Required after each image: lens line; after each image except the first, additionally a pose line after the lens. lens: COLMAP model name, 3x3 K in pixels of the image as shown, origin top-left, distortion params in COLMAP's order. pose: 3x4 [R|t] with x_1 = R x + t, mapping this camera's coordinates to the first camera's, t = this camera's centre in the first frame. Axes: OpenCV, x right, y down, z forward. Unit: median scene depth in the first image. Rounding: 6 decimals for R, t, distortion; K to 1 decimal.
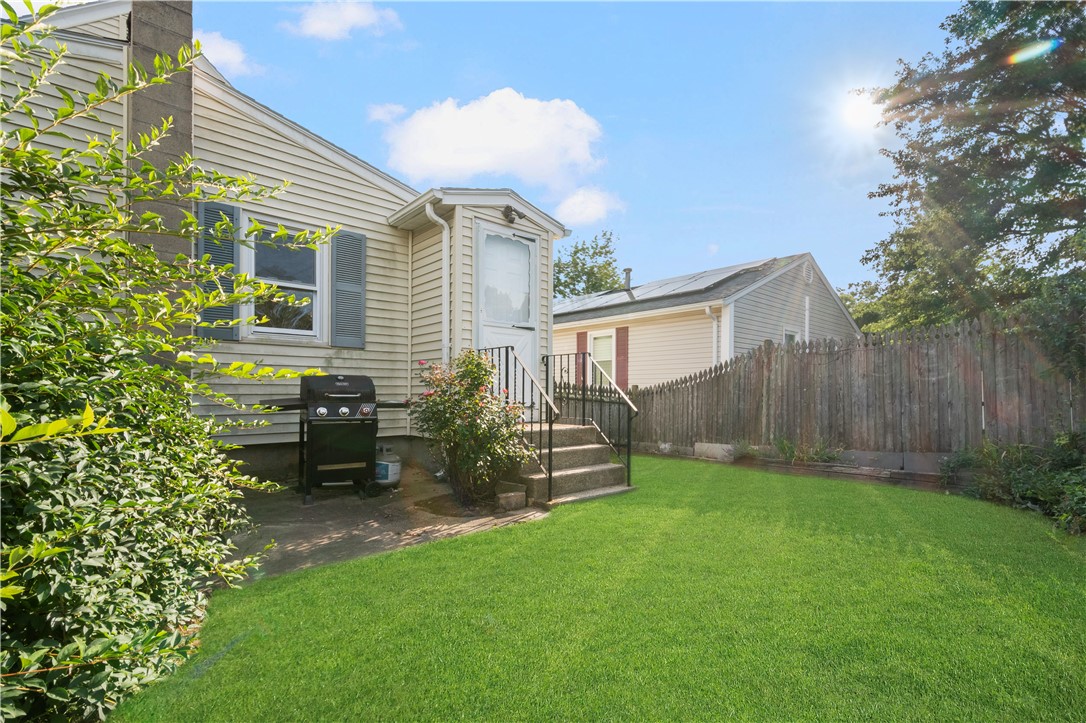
lens RADIAL K [[483.6, 0, 527.2], [0, 483.6, 393.4], [0, 0, 1]] dist [0.014894, -0.000346]
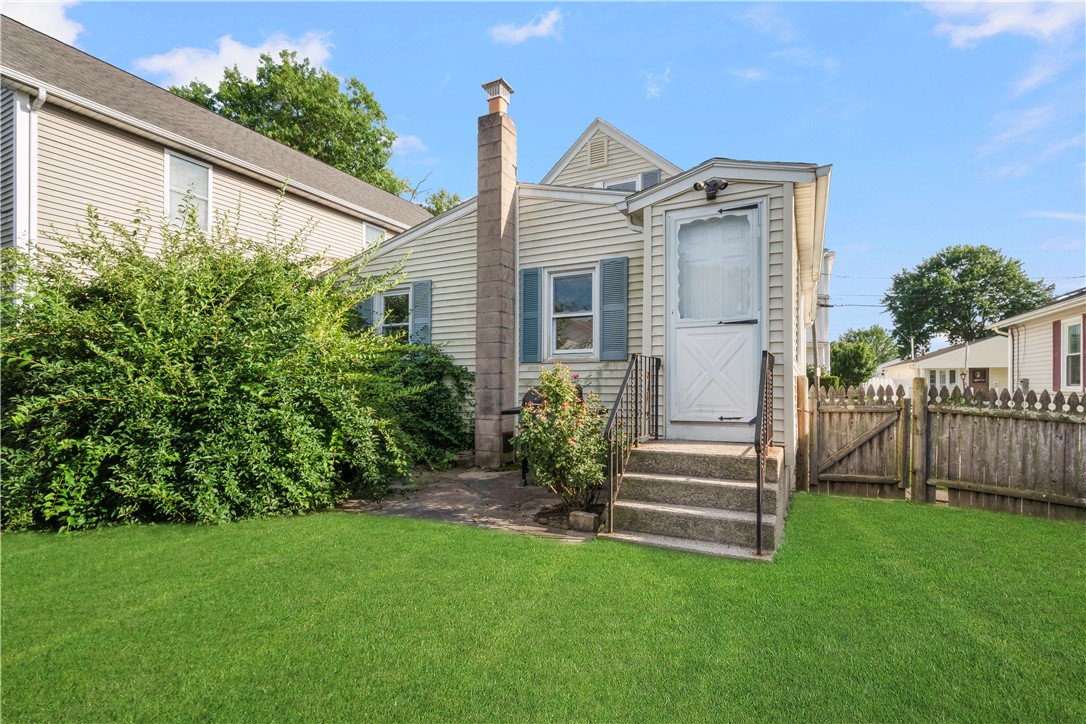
lens RADIAL K [[483.6, 0, 571.2], [0, 483.6, 383.4], [0, 0, 1]] dist [0.014894, -0.000346]
pose [[0.416752, -0.010330, -0.908961, 0.862594], [-0.002215, 0.999921, -0.012379, -0.036979], [0.909017, 0.007173, 0.416697, 0.611330]]
